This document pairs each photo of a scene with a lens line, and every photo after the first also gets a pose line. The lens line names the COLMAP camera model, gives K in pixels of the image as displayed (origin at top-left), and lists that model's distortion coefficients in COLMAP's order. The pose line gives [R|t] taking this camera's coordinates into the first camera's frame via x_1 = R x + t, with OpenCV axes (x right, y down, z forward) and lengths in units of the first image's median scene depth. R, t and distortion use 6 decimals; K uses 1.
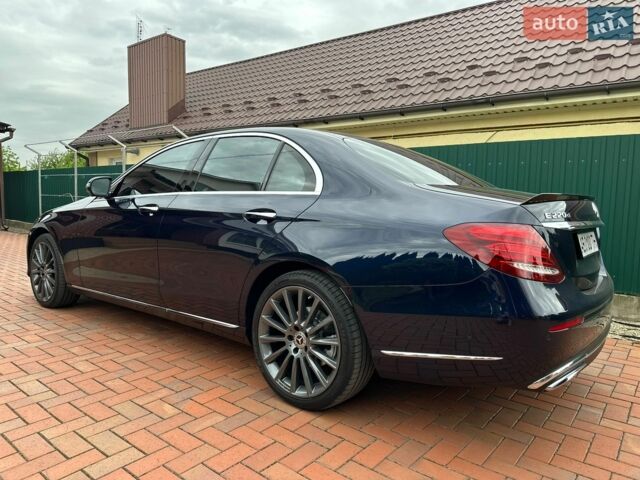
lens RADIAL K [[469.5, 0, 320.0], [0, 469.5, 240.0], [0, 0, 1]] dist [0.055821, -0.003823]
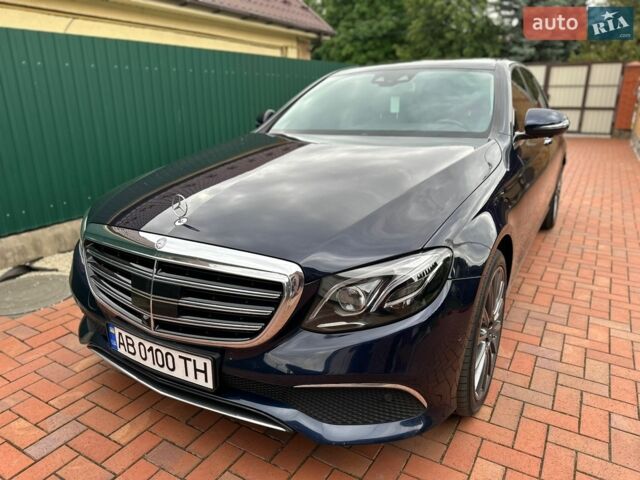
lens RADIAL K [[445.4, 0, 320.0], [0, 445.4, 240.0], [0, 0, 1]] dist [0.020333, -0.002092]
pose [[-0.146363, -0.332438, 0.931699, -1.606436], [0.088611, 0.933650, 0.347054, -0.312380], [-0.985254, 0.133355, -0.107194, 2.078216]]
